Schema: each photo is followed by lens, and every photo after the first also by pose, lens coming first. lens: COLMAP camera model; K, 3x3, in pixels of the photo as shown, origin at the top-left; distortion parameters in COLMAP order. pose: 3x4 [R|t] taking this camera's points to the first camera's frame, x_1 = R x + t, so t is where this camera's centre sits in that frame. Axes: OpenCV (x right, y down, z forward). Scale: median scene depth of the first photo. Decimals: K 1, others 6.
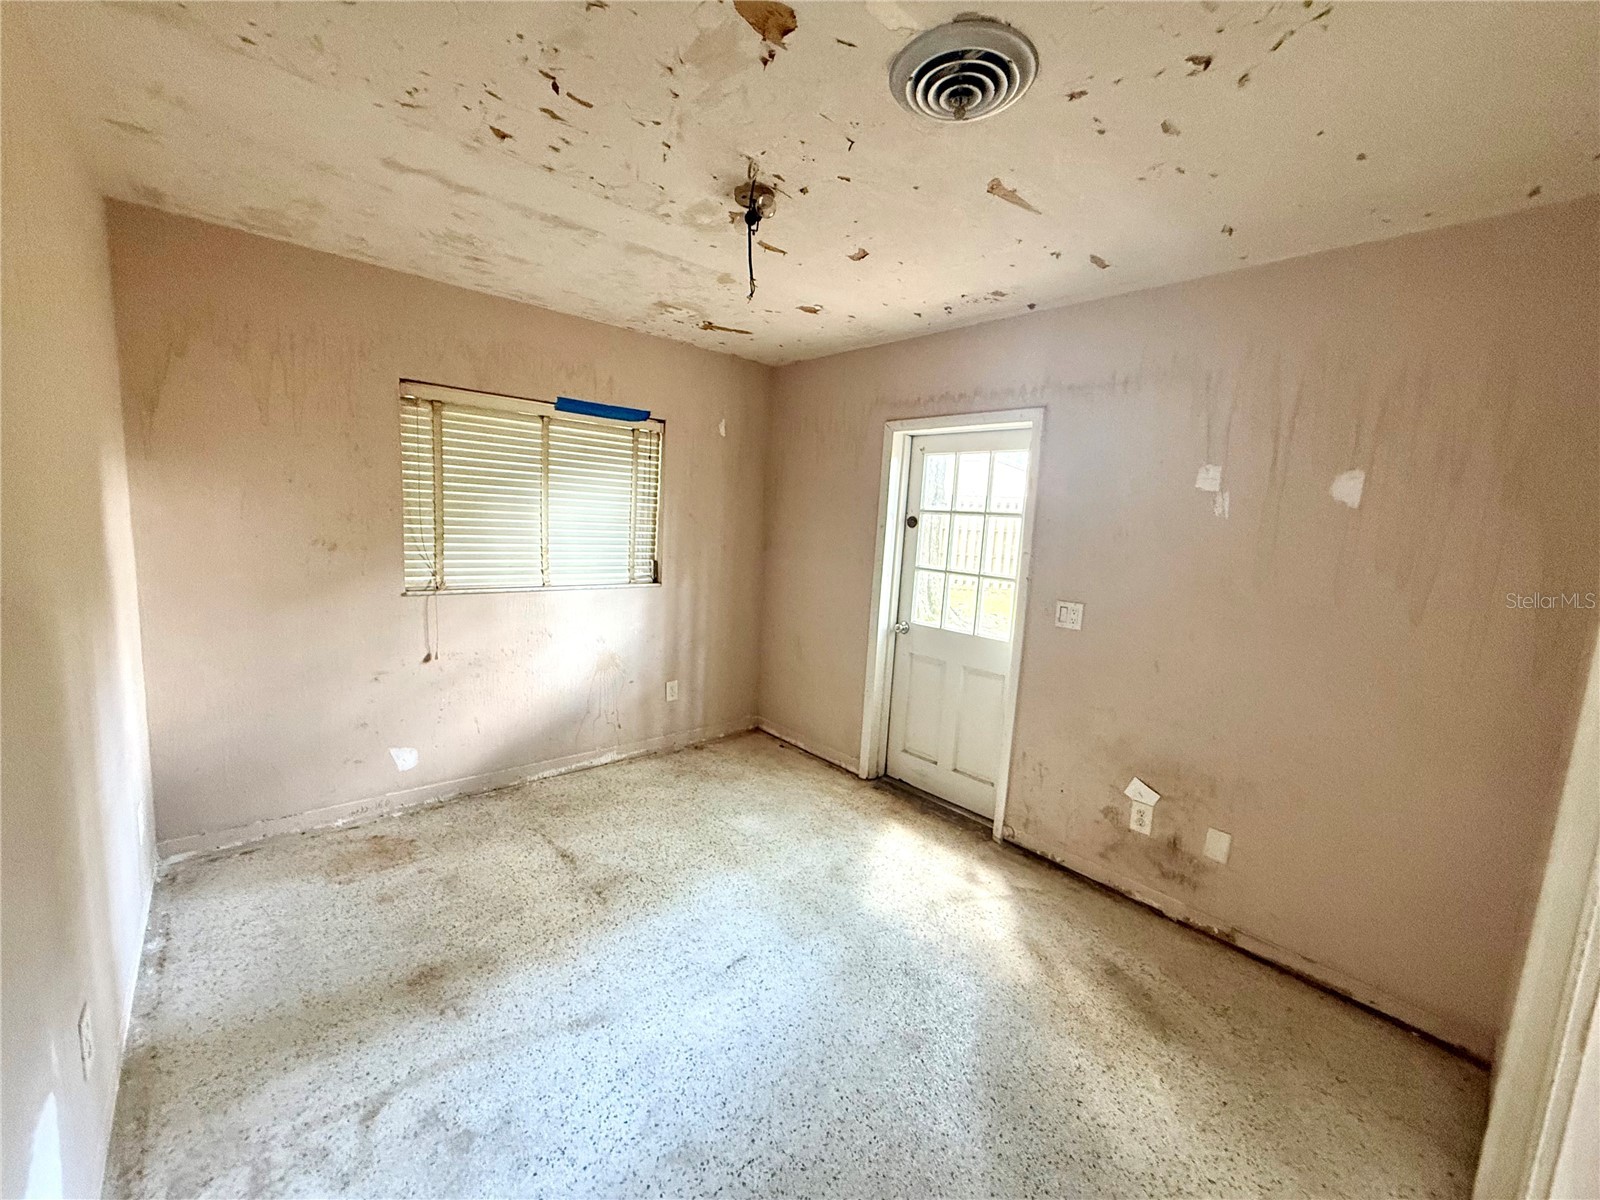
lens RADIAL K [[634.3, 0, 798.0], [0, 634.3, 600.5], [0, 0, 1]] dist [0.004086, -0.000373]
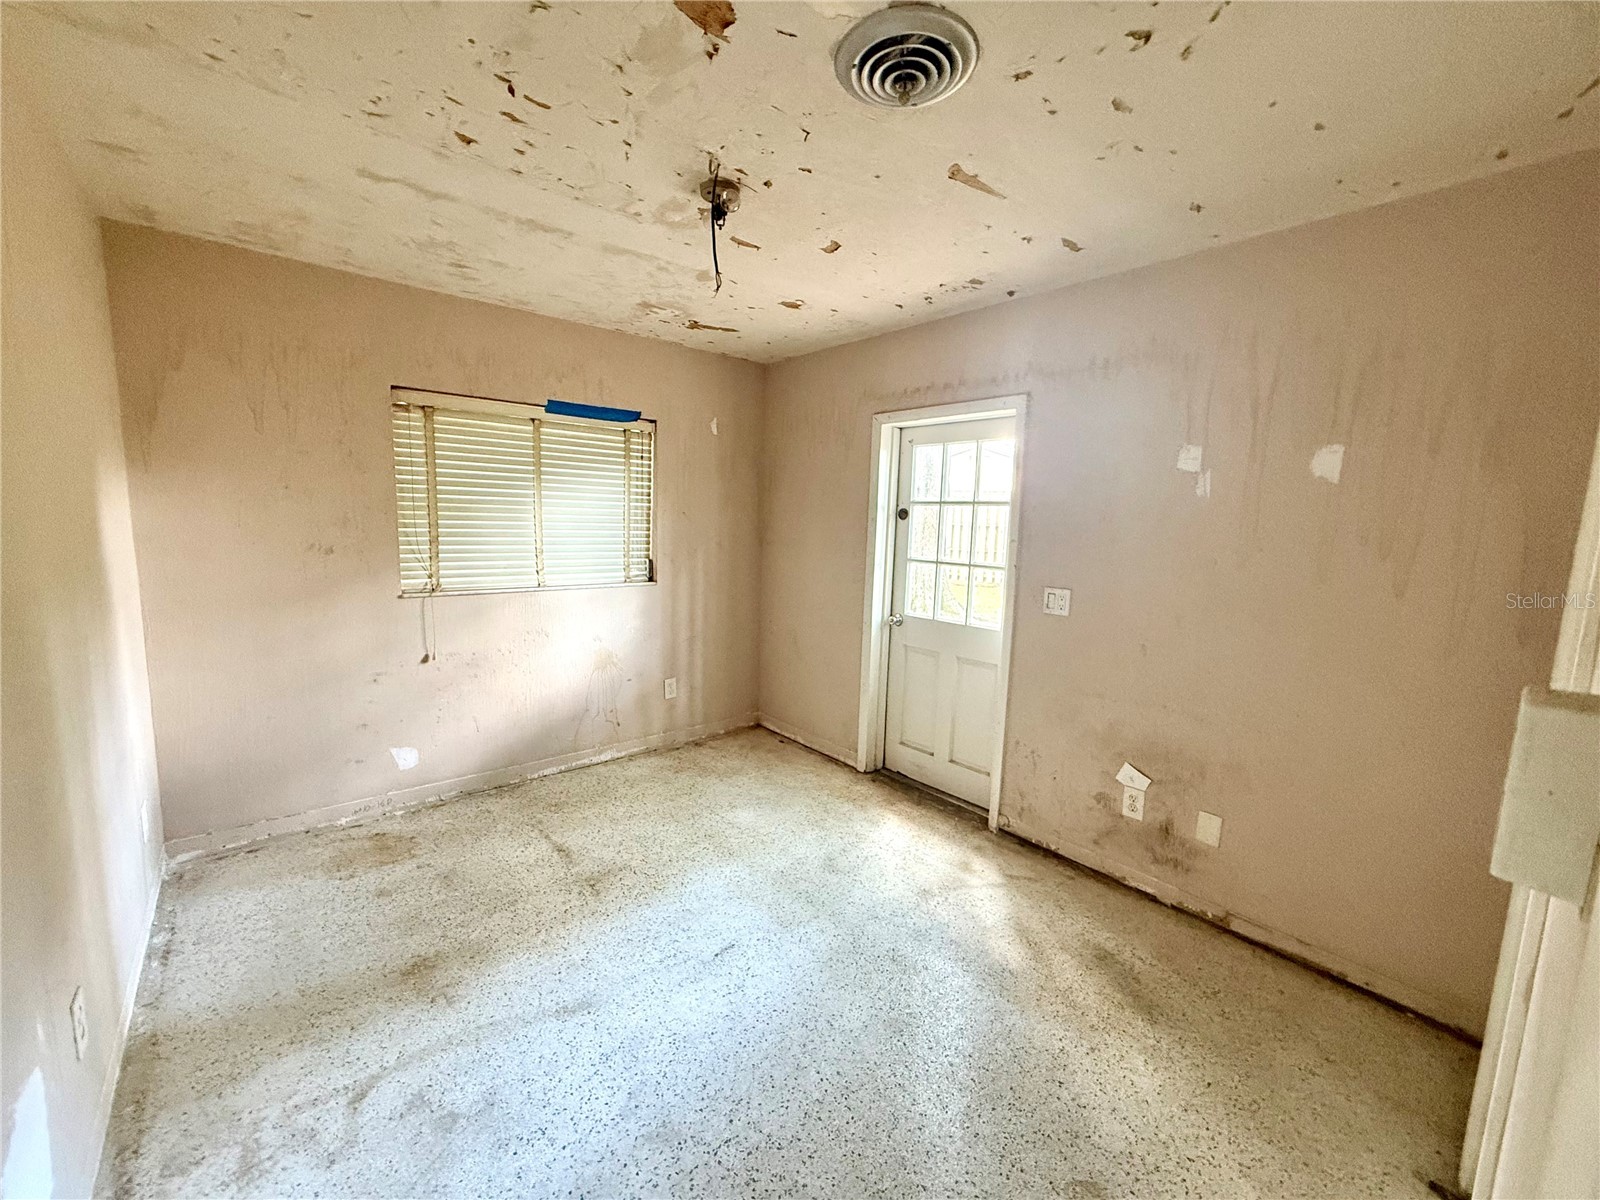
lens RADIAL K [[634.3, 0, 796.5], [0, 634.3, 599.8], [0, 0, 1]] dist [0.004086, -0.000373]
pose [[0.999449, -0.023508, -0.023432, 0.053644], [0.023430, 0.999719, -0.003571, 0.018733], [0.023509, 0.003020, 0.999719, -0.007624]]
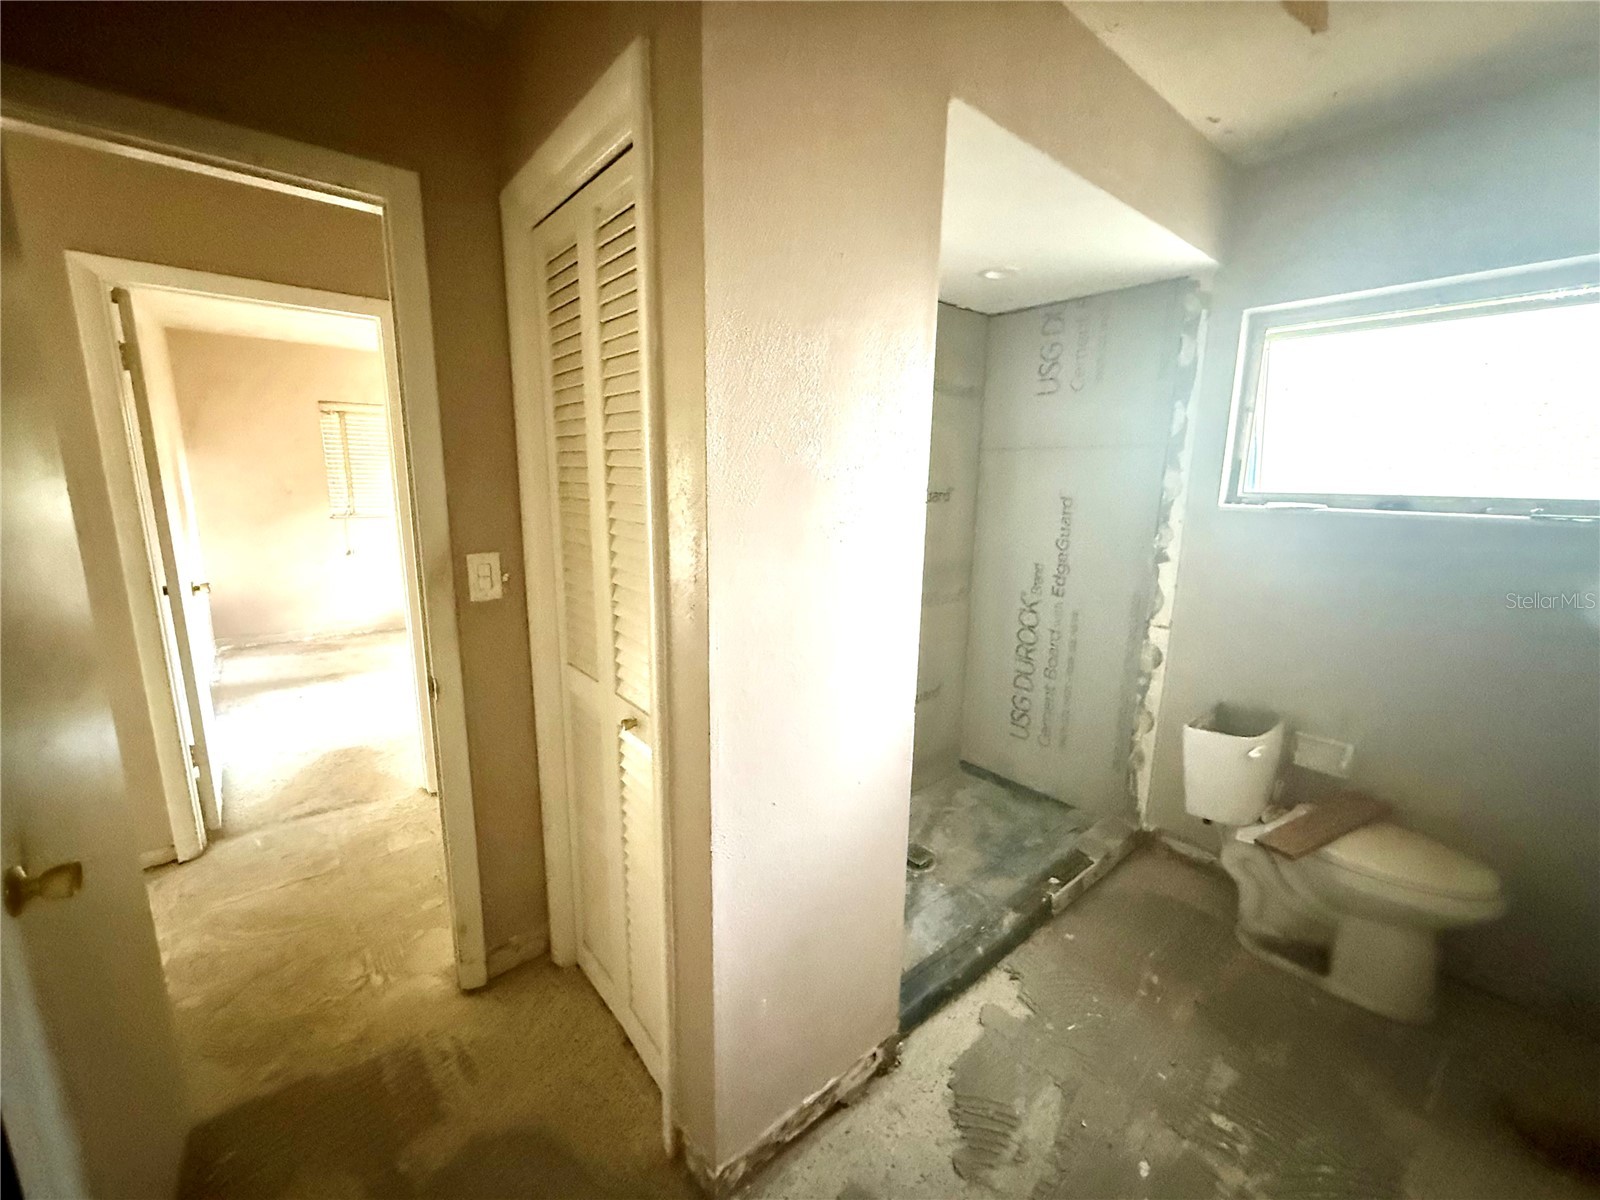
lens RADIAL K [[634.3, 0, 796.4], [0, 634.3, 594.5], [0, 0, 1]] dist [0.004086, -0.000373]
pose [[0.997987, -0.038977, -0.050028, 1.108751], [0.041455, 0.997915, 0.049472, 0.242641], [0.047995, -0.051446, 0.997522, -1.083264]]
